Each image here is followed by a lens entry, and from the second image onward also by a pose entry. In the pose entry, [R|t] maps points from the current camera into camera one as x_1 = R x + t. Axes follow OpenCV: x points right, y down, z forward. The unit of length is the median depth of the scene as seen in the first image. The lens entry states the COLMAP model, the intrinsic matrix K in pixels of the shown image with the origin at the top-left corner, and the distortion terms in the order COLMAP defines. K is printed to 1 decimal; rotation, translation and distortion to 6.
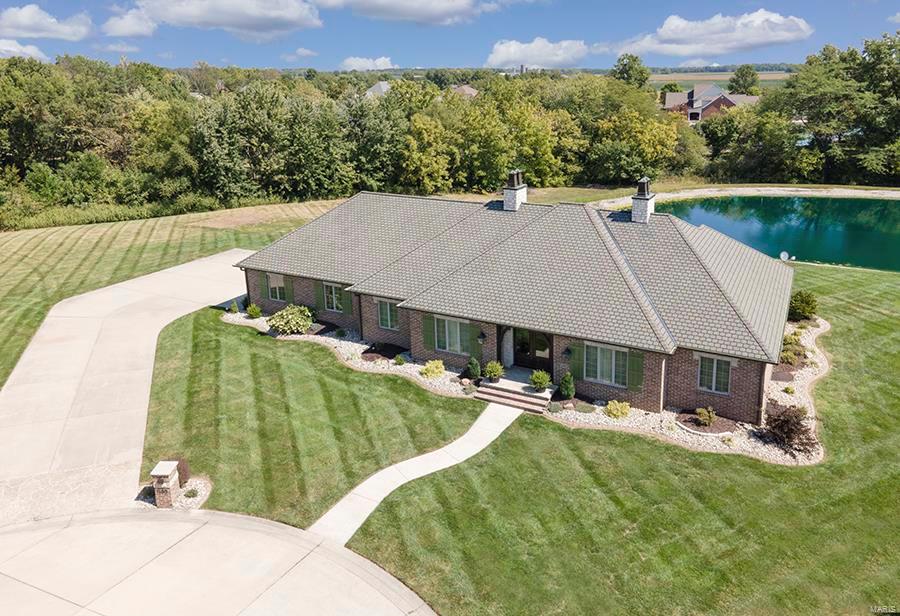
lens RADIAL K [[669.1, 0, 457.8], [0, 669.1, 223.9], [0, 0, 1]] dist [0.034489, 0.003547]
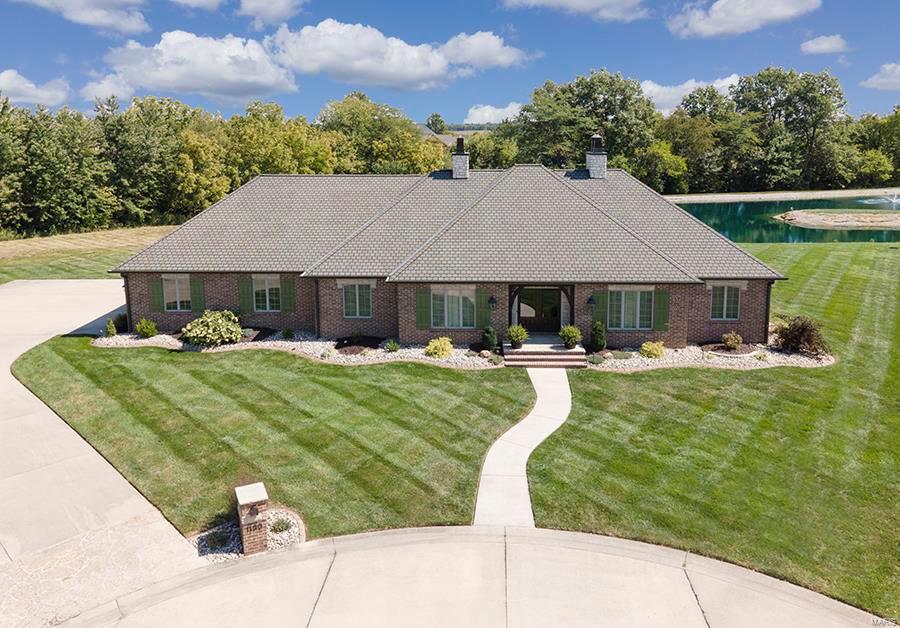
lens RADIAL K [[672.5, 0, 447.8], [0, 672.5, 215.6], [0, 0, 1]] dist [0.040880, 0.001366]
pose [[0.898785, -0.051625, 0.435340, -0.405028], [0.091856, 0.993176, -0.071865, 0.113476], [-0.428659, 0.104580, 0.897393, 0.204420]]
